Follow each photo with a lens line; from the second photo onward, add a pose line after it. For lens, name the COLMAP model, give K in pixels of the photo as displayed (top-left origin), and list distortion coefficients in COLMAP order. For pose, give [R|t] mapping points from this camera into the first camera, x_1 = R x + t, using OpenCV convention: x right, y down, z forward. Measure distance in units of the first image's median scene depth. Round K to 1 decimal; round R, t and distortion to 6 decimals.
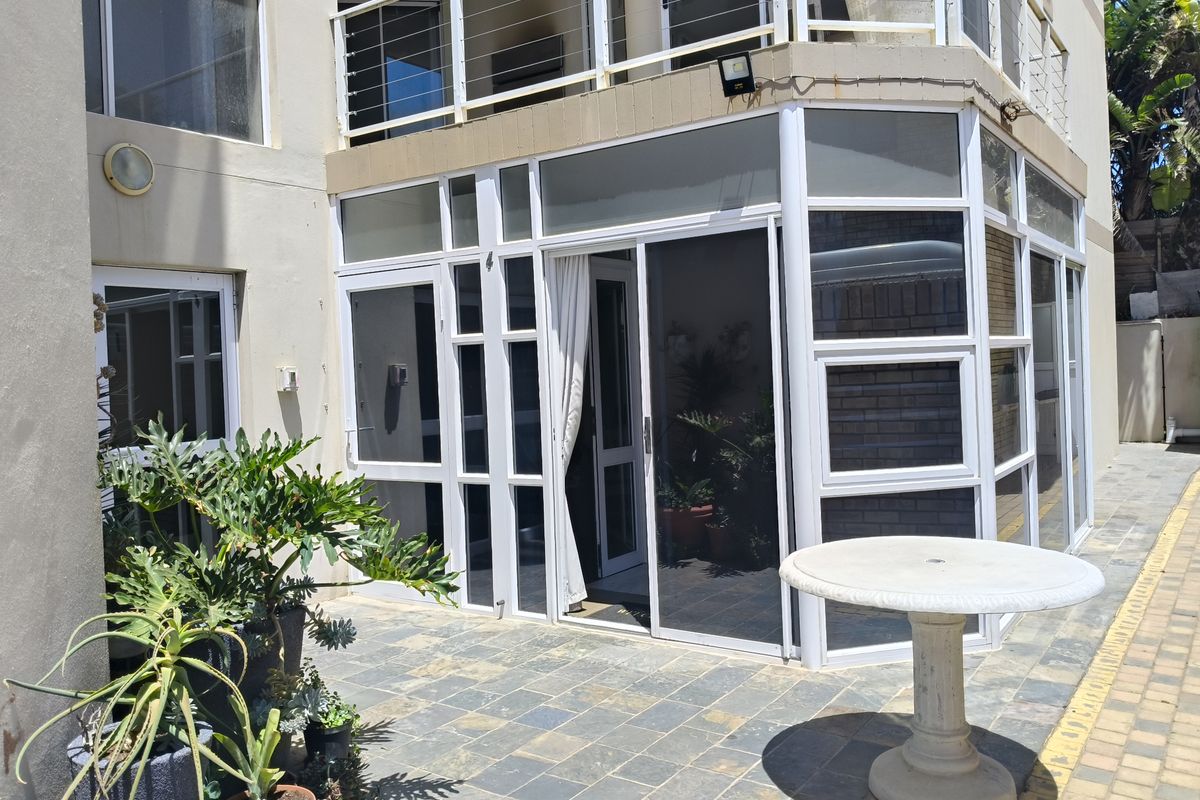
lens RADIAL K [[926.6, 0, 605.6], [0, 926.6, 385.6], [0, 0, 1]] dist [0.044419, -0.092298]
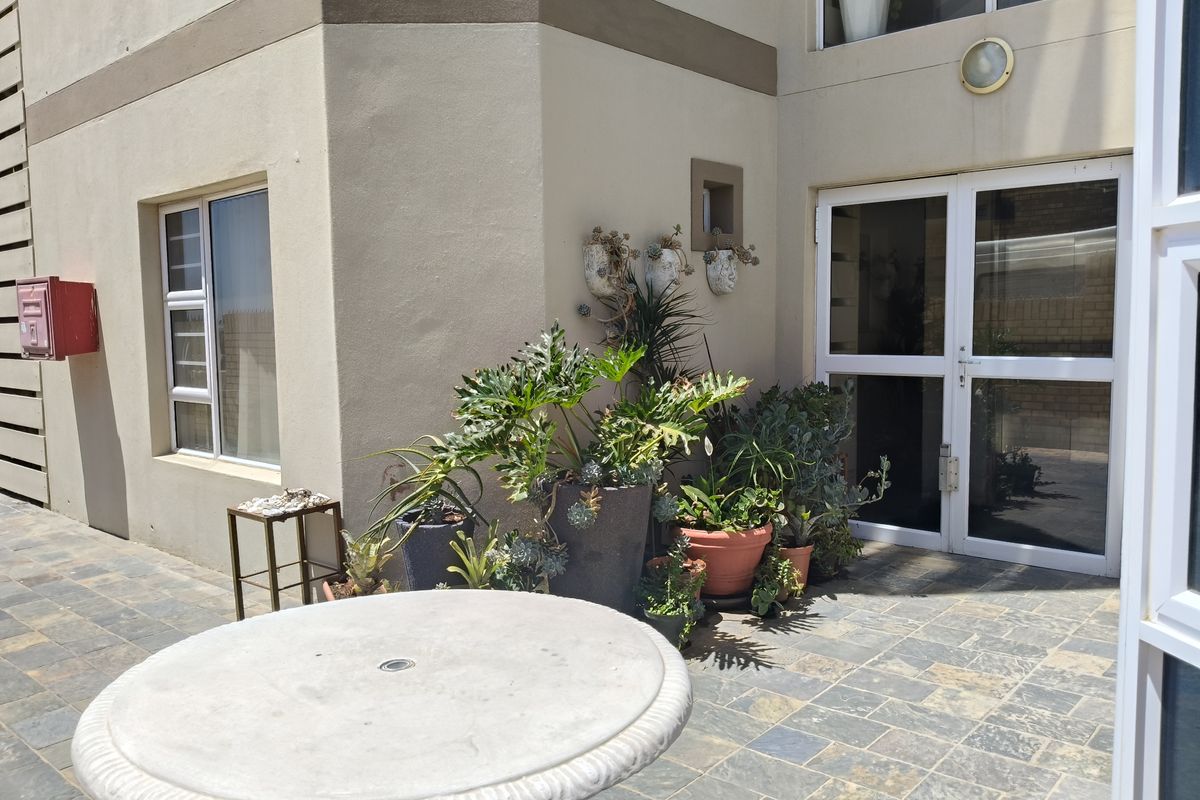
lens RADIAL K [[926.6, 0, 605.6], [0, 926.6, 385.6], [0, 0, 1]] dist [0.044419, -0.092298]
pose [[-0.112087, 0.113504, -0.987195, 0.565016], [0.002538, 0.993484, 0.113939, -0.017119], [0.993695, 0.010266, -0.111645, 0.790339]]
